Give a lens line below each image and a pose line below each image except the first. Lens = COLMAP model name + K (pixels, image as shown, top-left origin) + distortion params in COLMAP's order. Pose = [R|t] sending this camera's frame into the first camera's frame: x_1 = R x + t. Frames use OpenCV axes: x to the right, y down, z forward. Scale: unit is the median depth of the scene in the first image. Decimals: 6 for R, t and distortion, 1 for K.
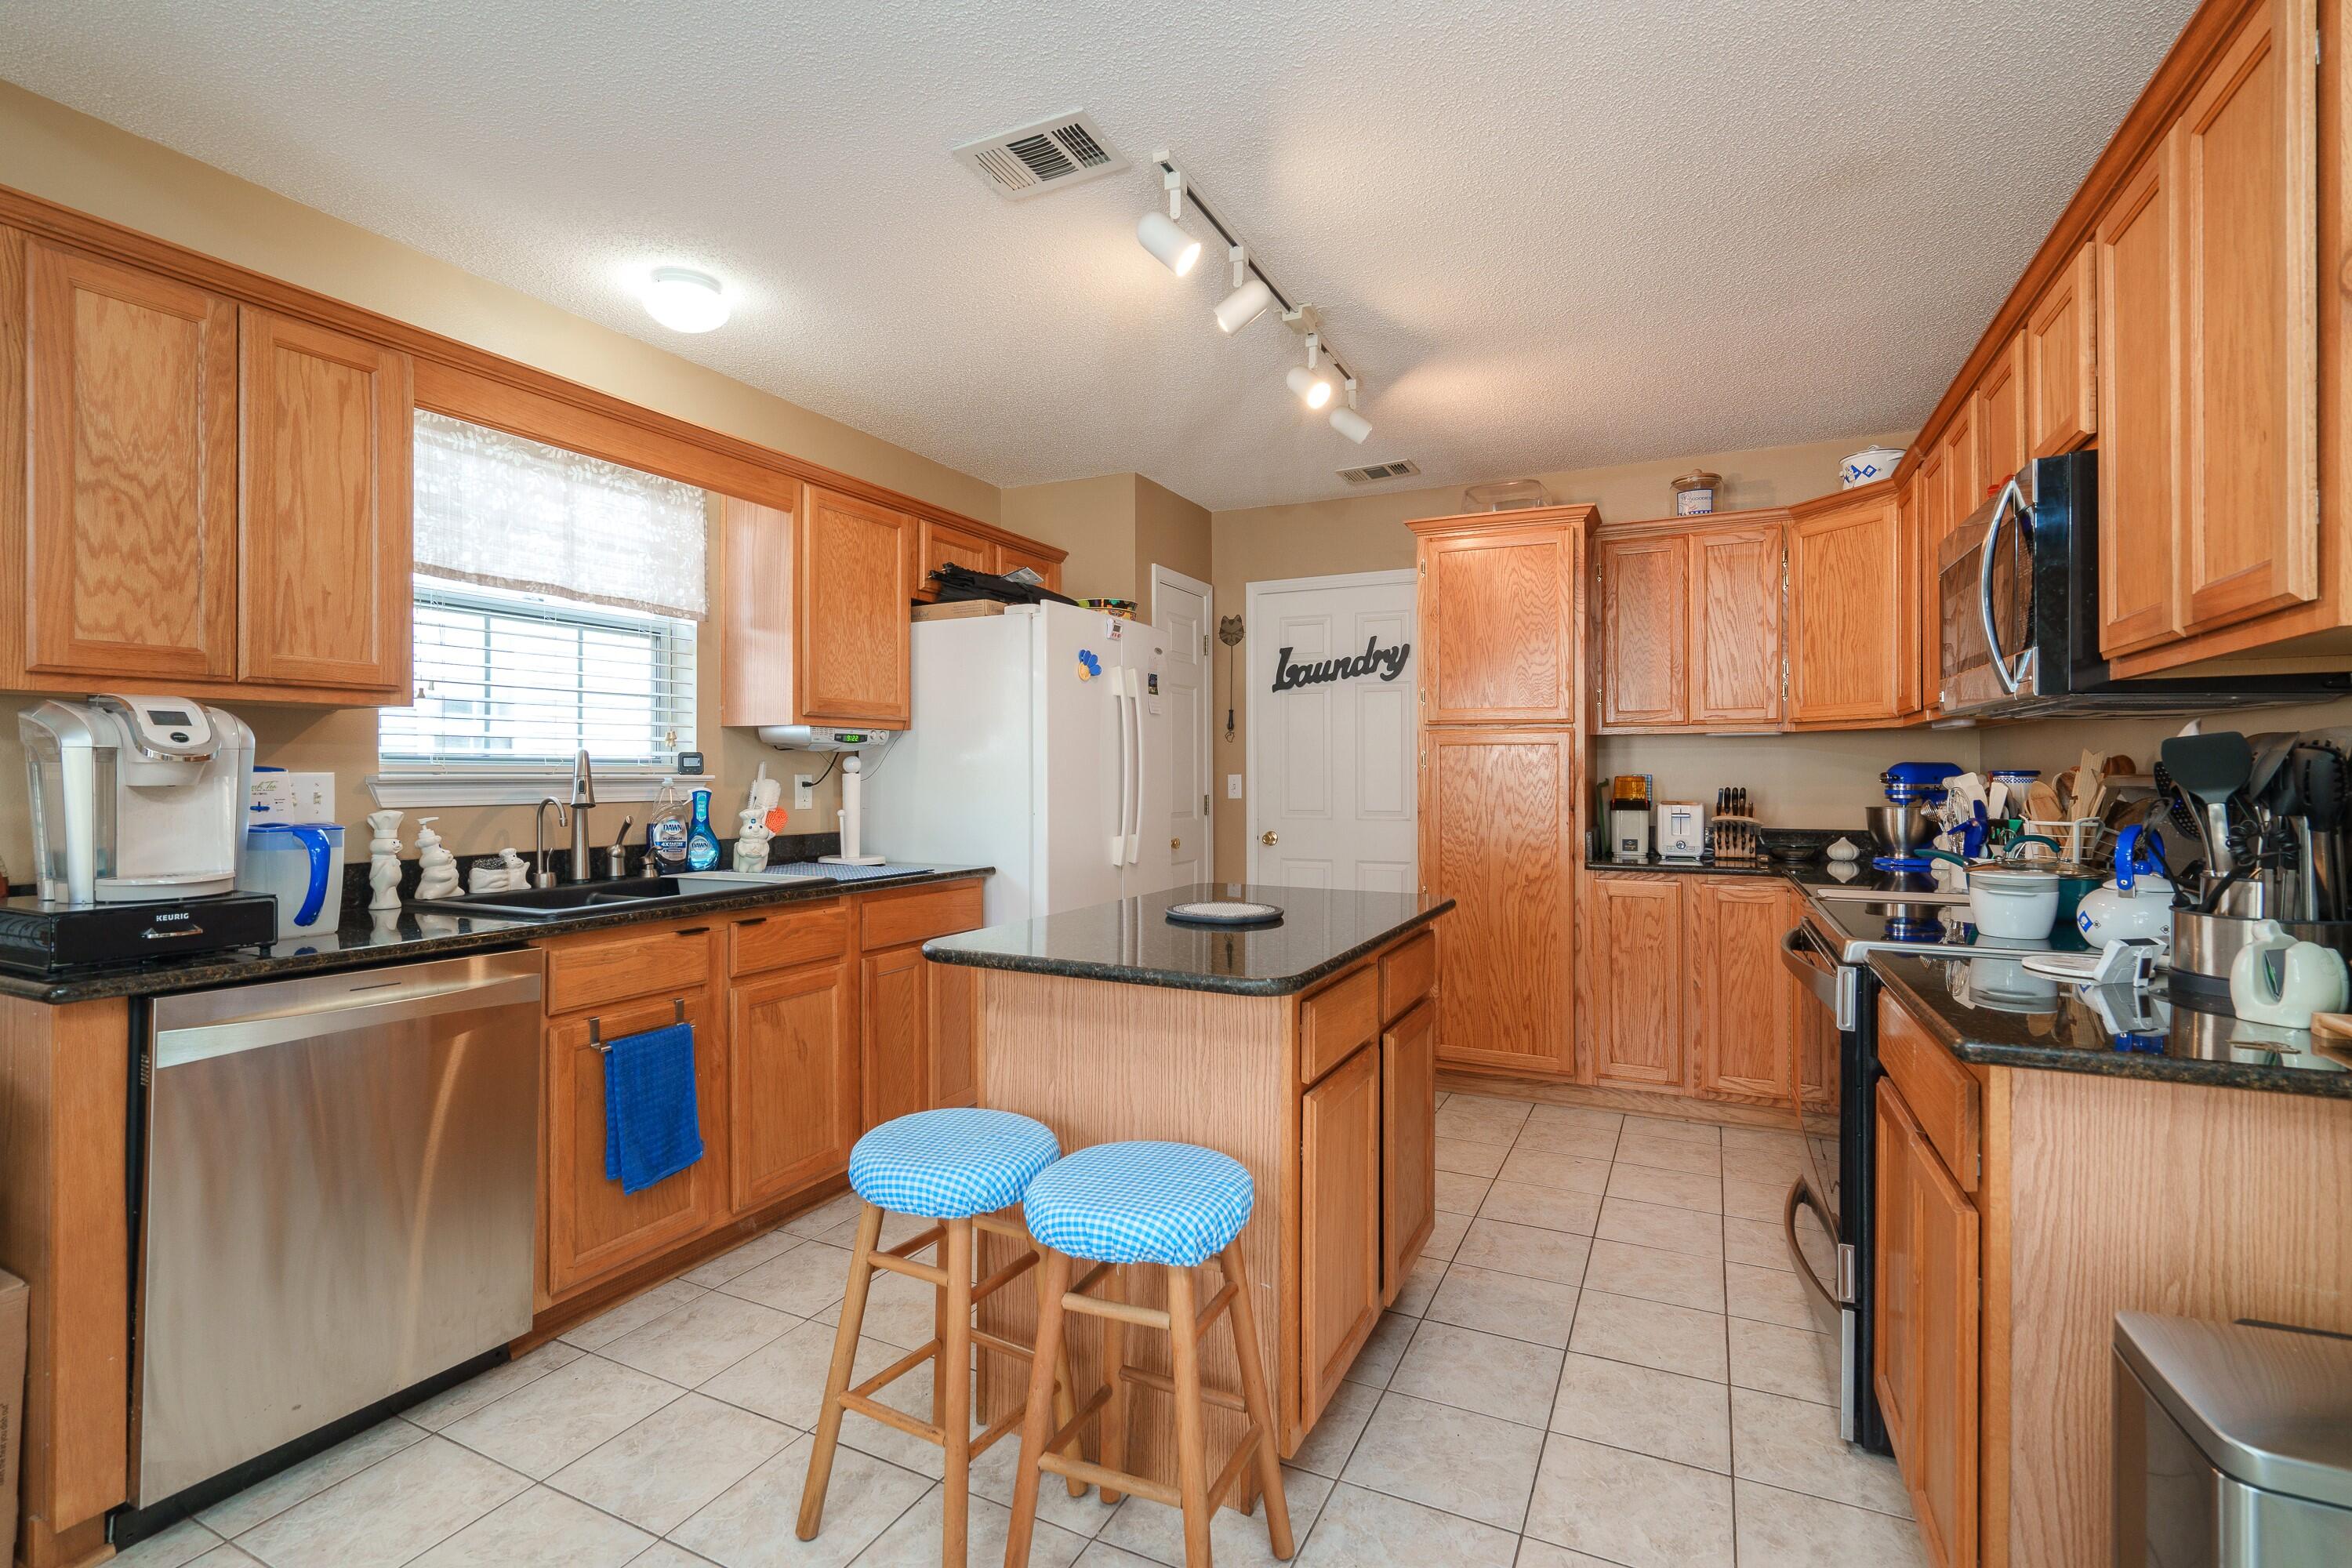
lens RADIAL K [[1071.4, 0, 1181.6], [0, 1071.4, 781.0], [0, 0, 1]] dist [-0.002605, 0.002827]
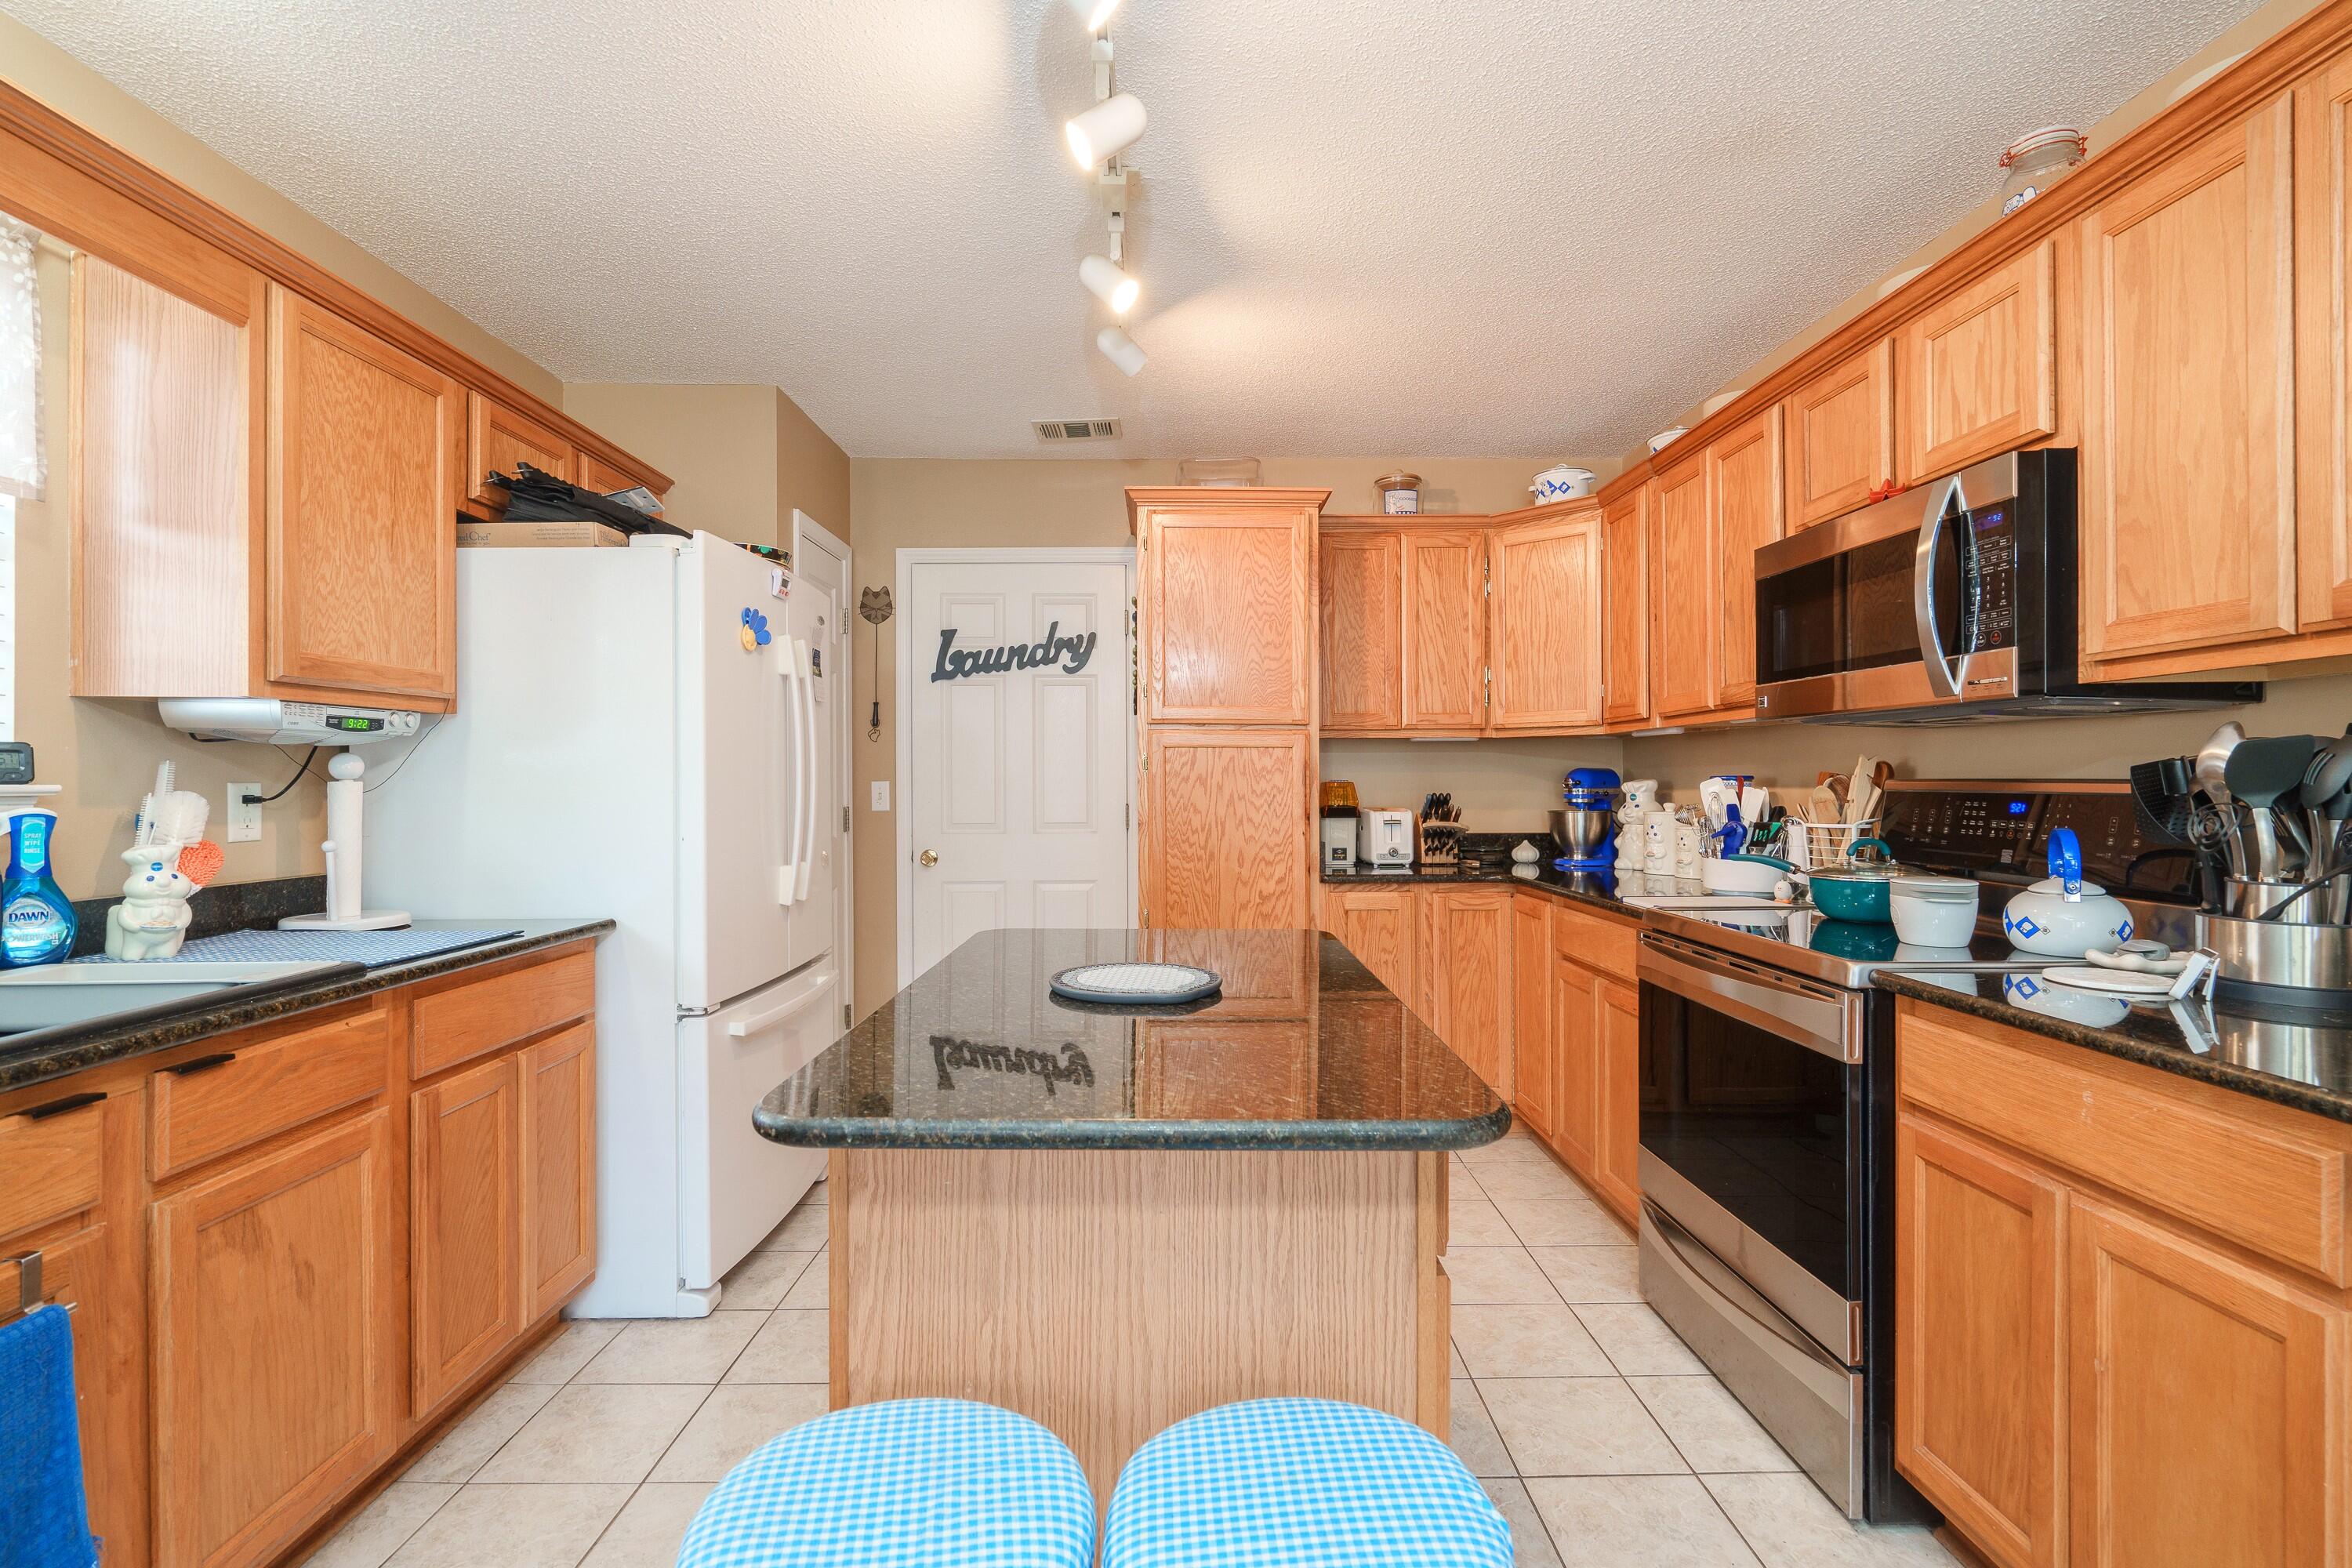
lens RADIAL K [[1071.4, 0, 1181.6], [0, 1071.4, 781.0], [0, 0, 1]] dist [-0.002605, 0.002827]
pose [[0.896433, -0.002580, 0.443171, -0.154643], [0.005241, 0.999975, -0.004780, -0.001868], [-0.443148, 0.006608, 0.896424, 0.240315]]
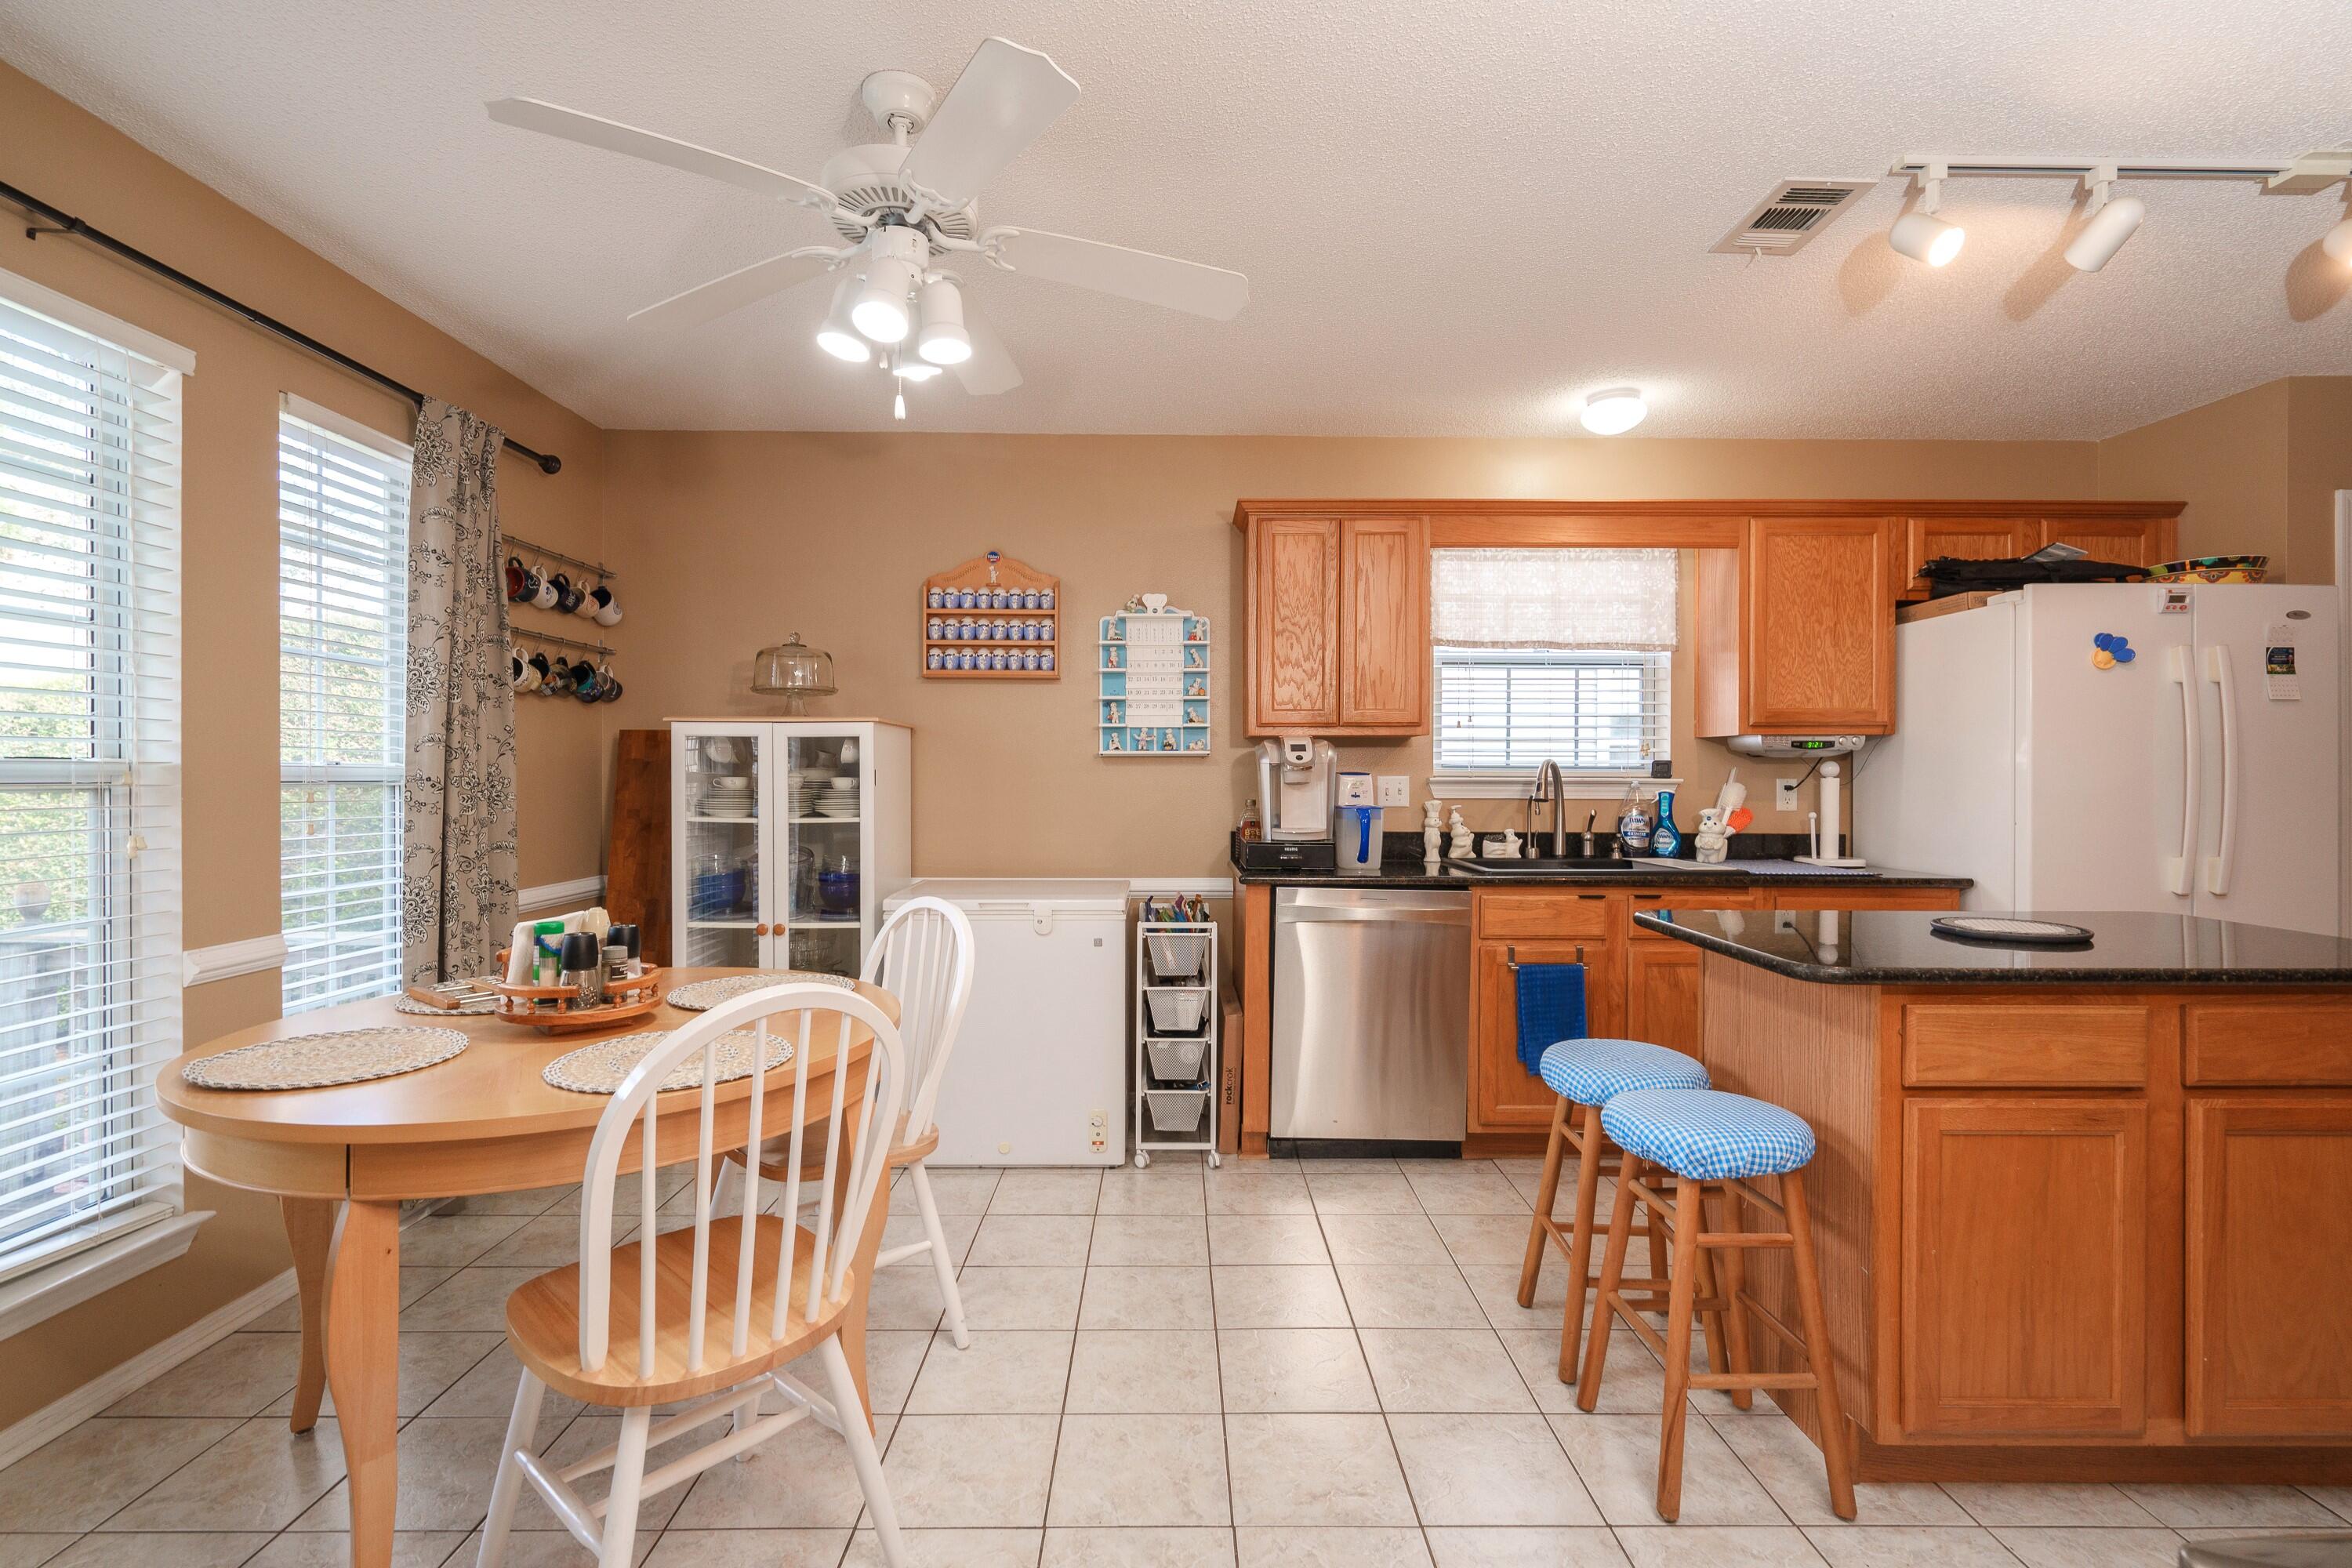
lens RADIAL K [[1071.4, 0, 1181.6], [0, 1071.4, 781.0], [0, 0, 1]] dist [-0.002605, 0.002827]
pose [[0.448587, 0.005628, -0.893722, 0.352109], [-0.009858, 0.999950, 0.001349, 0.000699], [0.893685, 0.008206, 0.448620, -0.031129]]
